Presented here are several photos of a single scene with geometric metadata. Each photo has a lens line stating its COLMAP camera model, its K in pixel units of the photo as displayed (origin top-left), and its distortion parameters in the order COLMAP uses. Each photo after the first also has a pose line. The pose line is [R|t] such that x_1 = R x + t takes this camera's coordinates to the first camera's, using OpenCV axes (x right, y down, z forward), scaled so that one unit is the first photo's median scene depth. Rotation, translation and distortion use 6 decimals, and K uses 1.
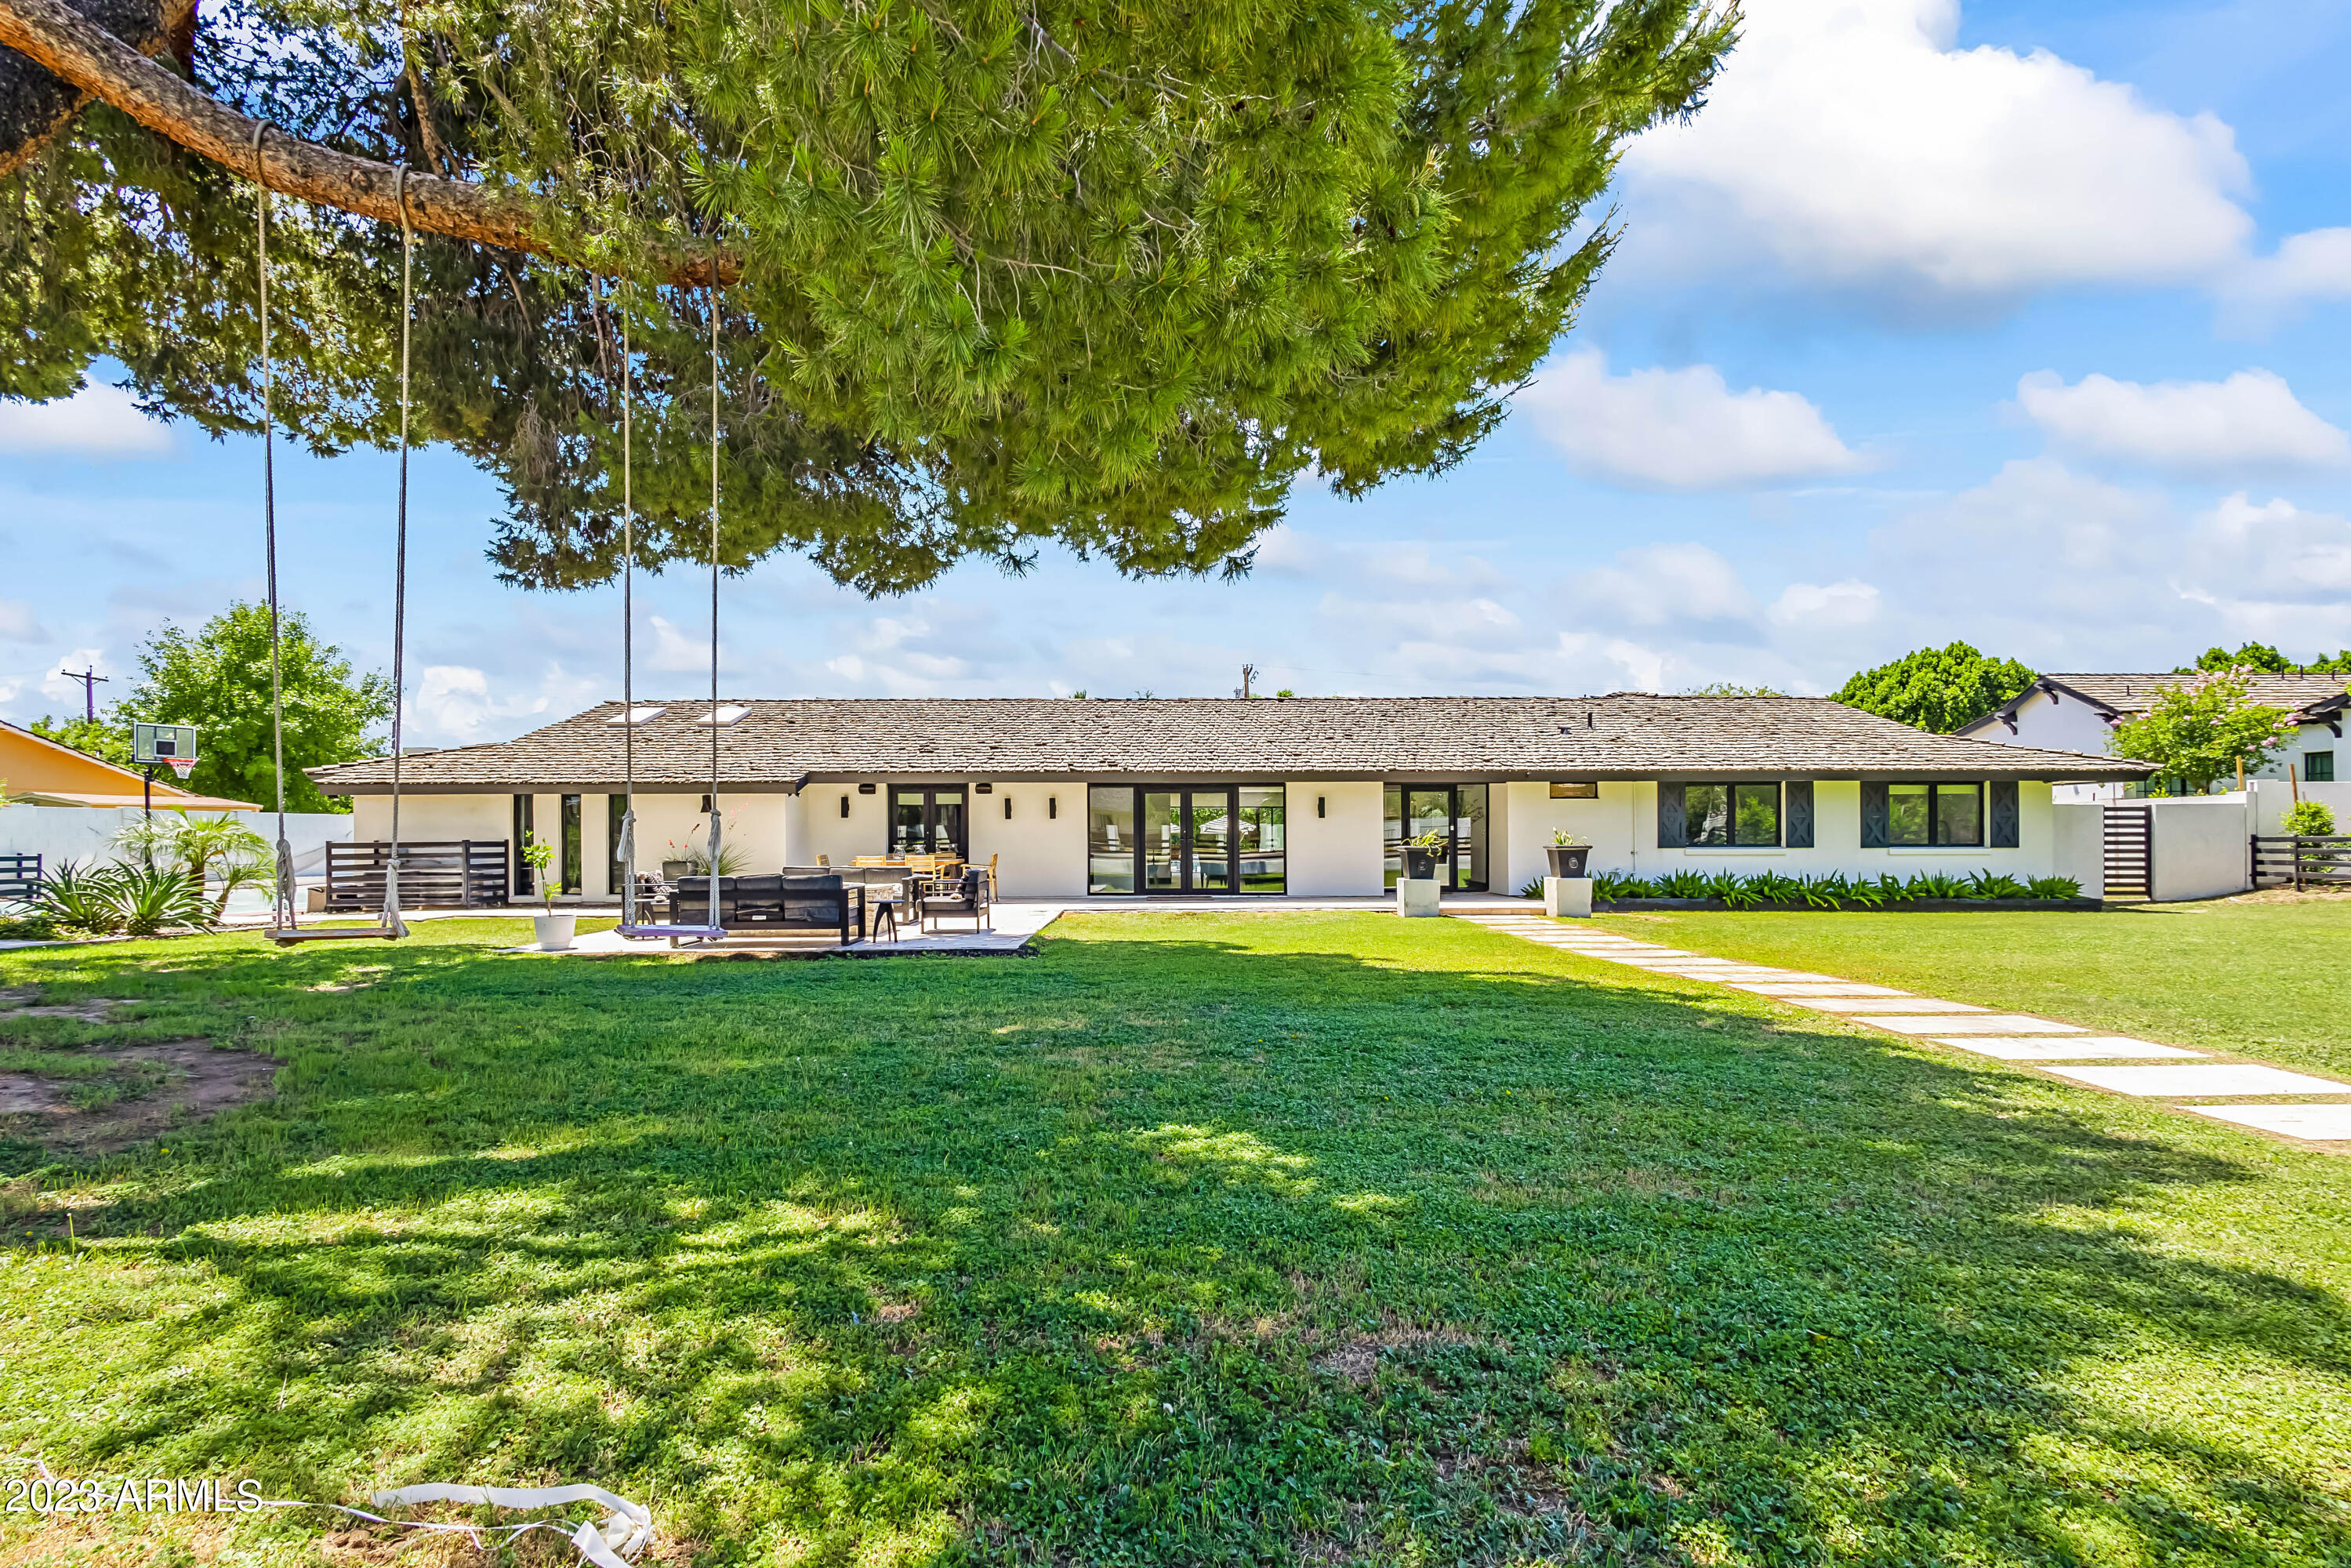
lens RADIAL K [[1168.7, 0, 1163.7], [0, 1168.7, 817.0], [0, 0, 1]] dist [0.020378, -0.006401]
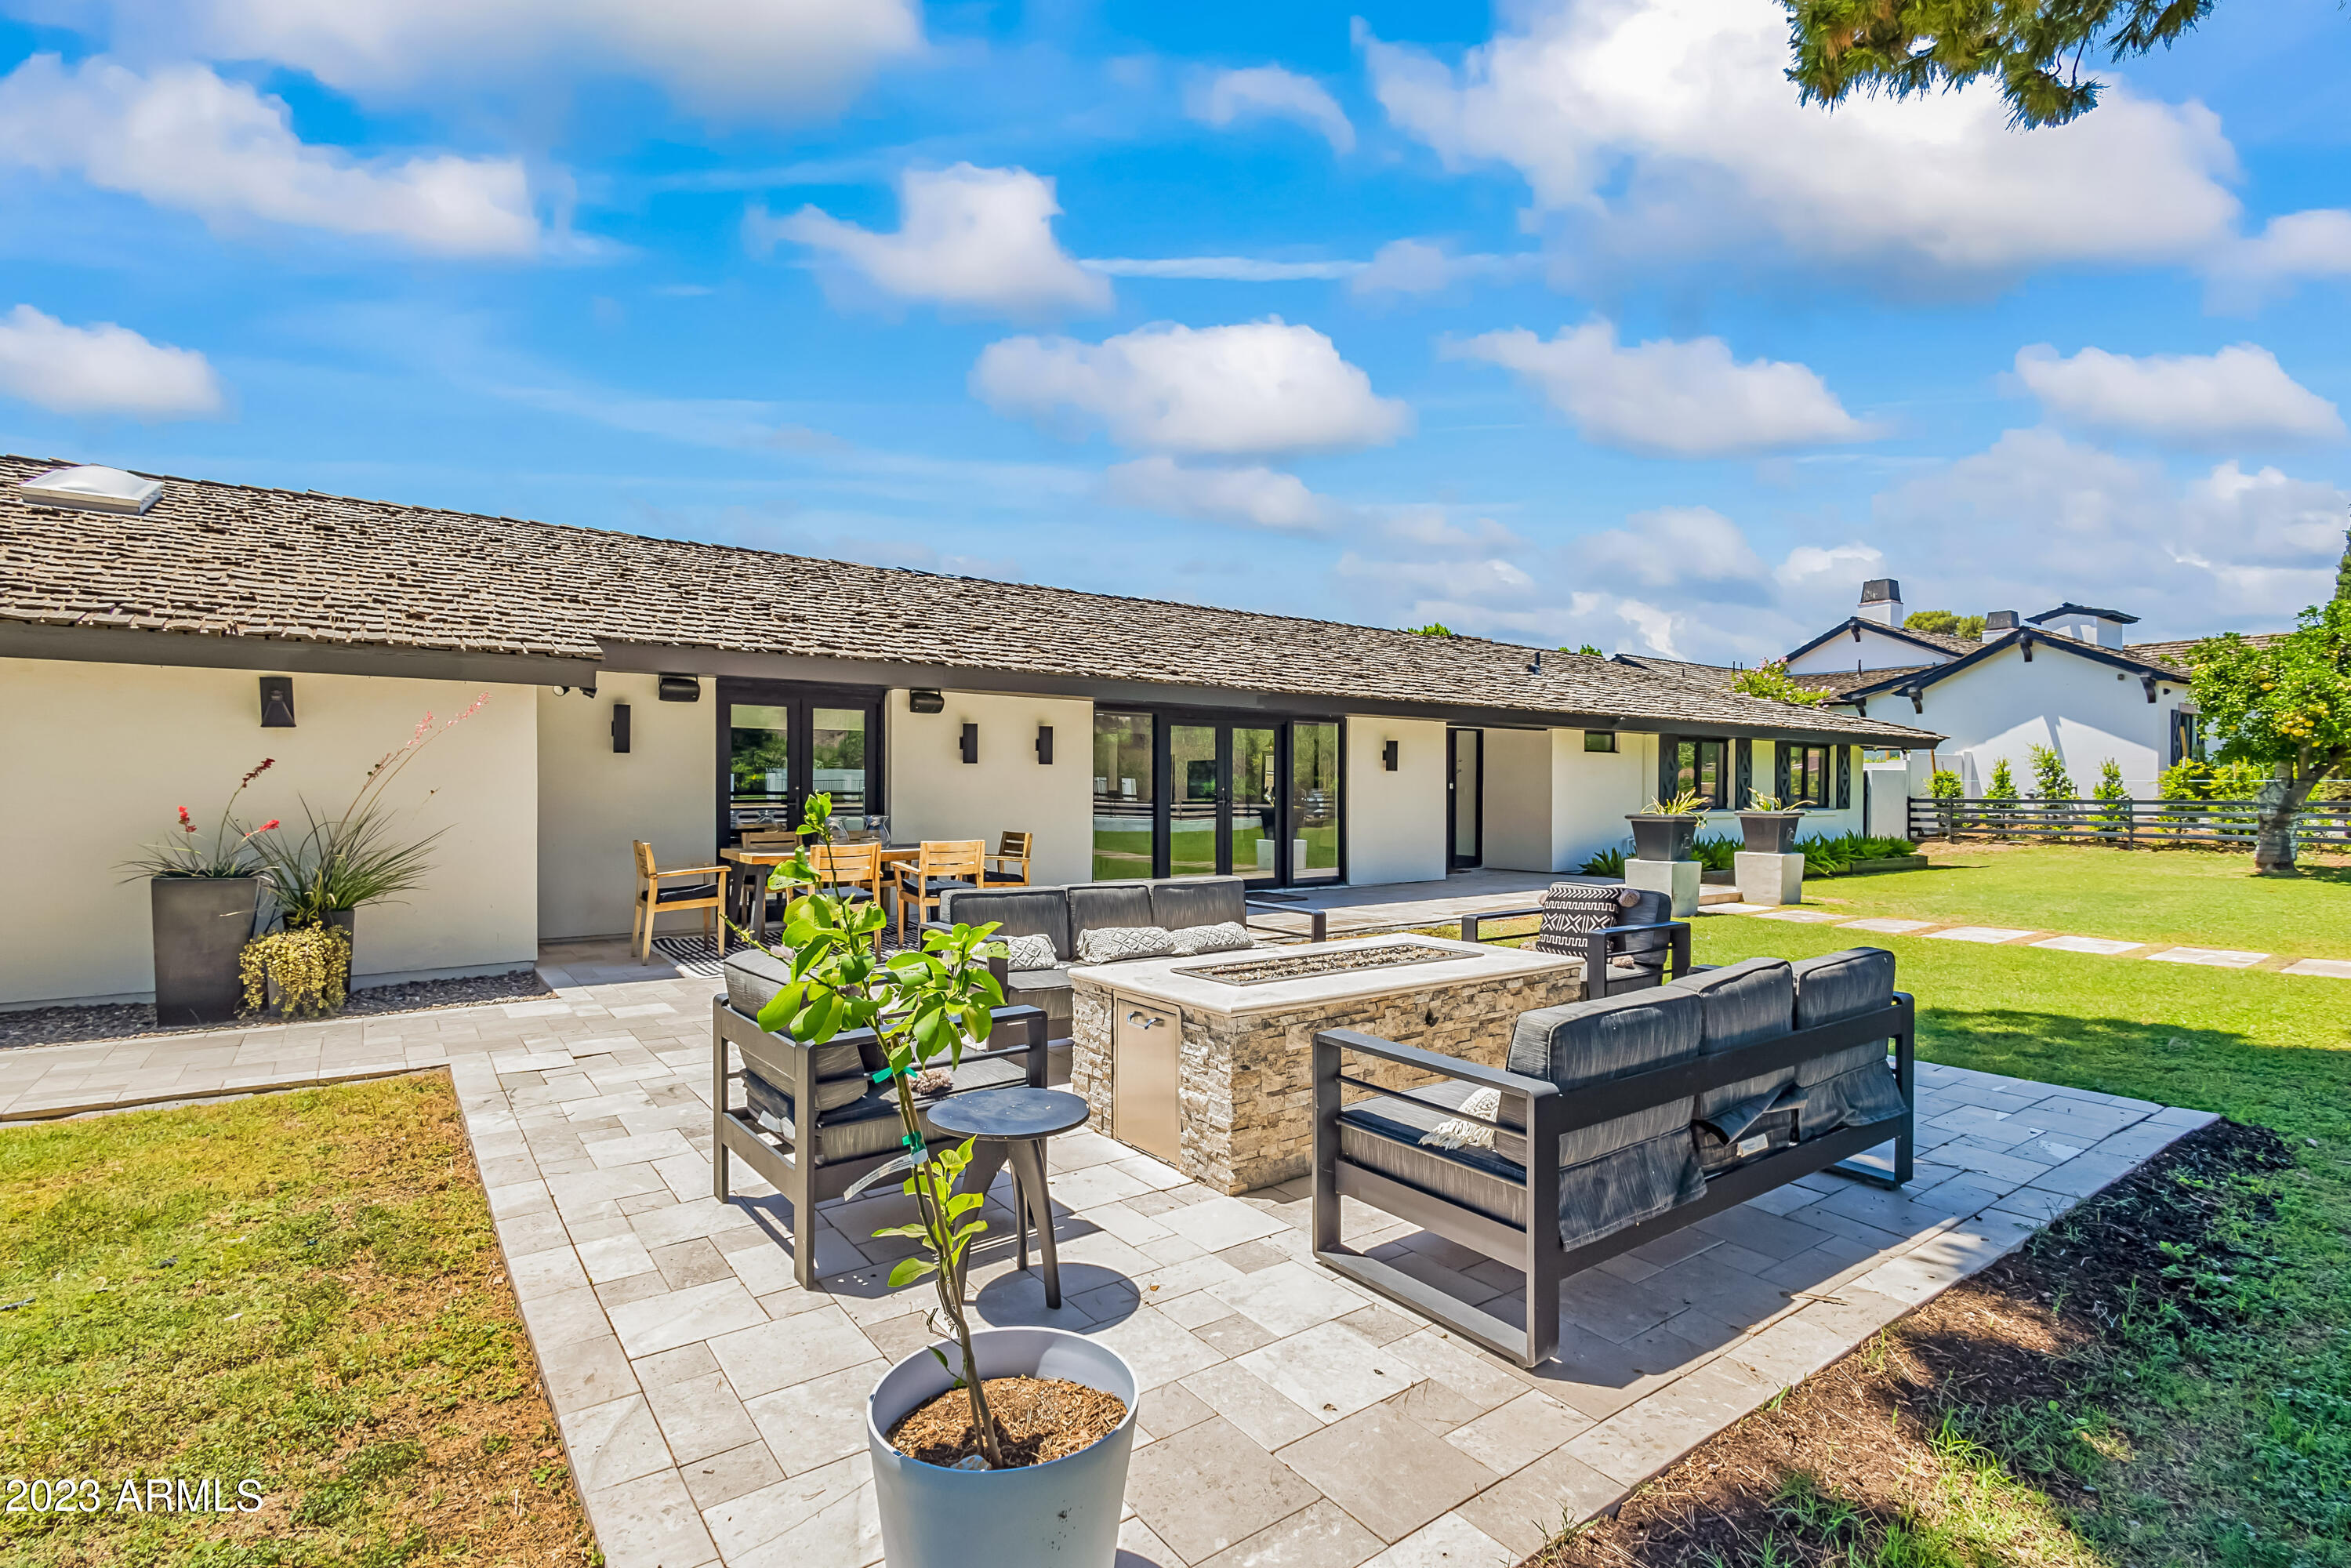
lens RADIAL K [[1157.2, 0, 1173.0], [0, 1157.2, 832.2], [0, 0, 1]] dist [0.000345, -0.000818]
pose [[0.805793, -0.017217, 0.591947, -0.364185], [-0.013510, 0.998783, 0.047441, 0.006529], [-0.592043, -0.046225, 0.804580, 0.549193]]
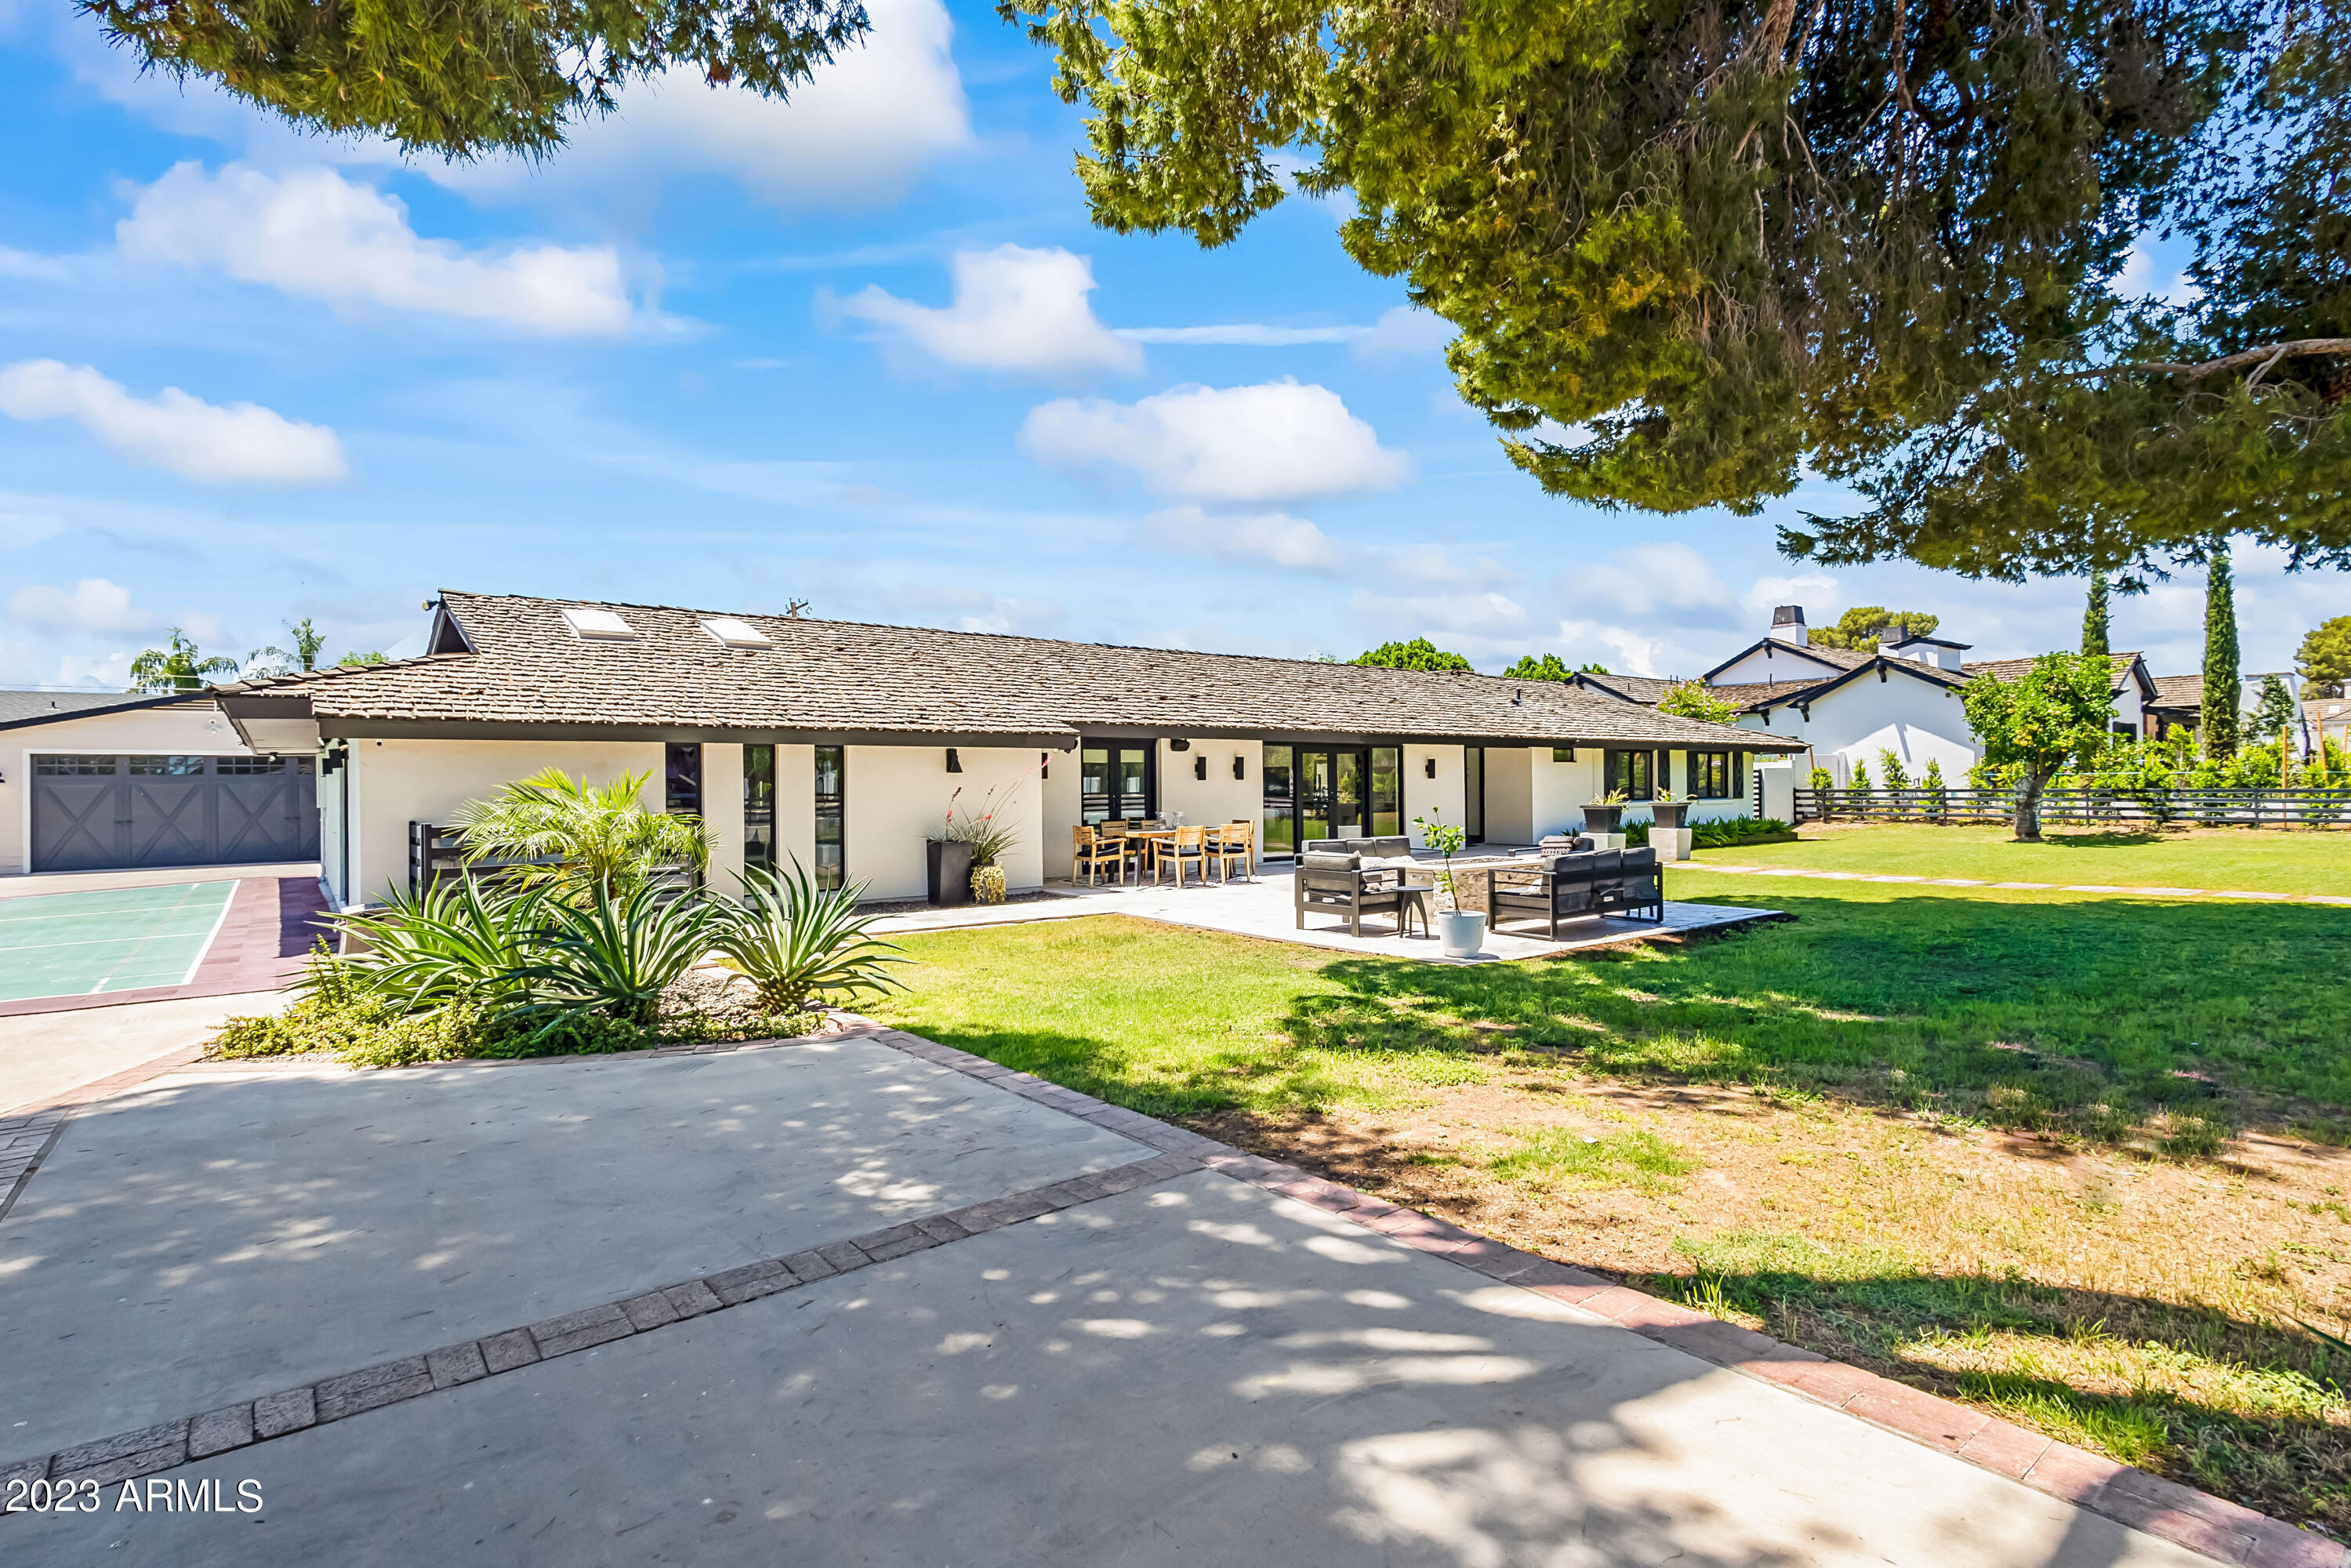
lens RADIAL K [[1189.7, 0, 1175.5], [0, 1189.7, 784.0], [0, 0, 1]] dist [-0.039388, 0.000603]
pose [[0.783726, -0.004991, 0.621087, -0.704119], [-0.001668, 0.999947, 0.010140, -0.004687], [-0.621105, -0.008983, 0.783676, 0.325137]]
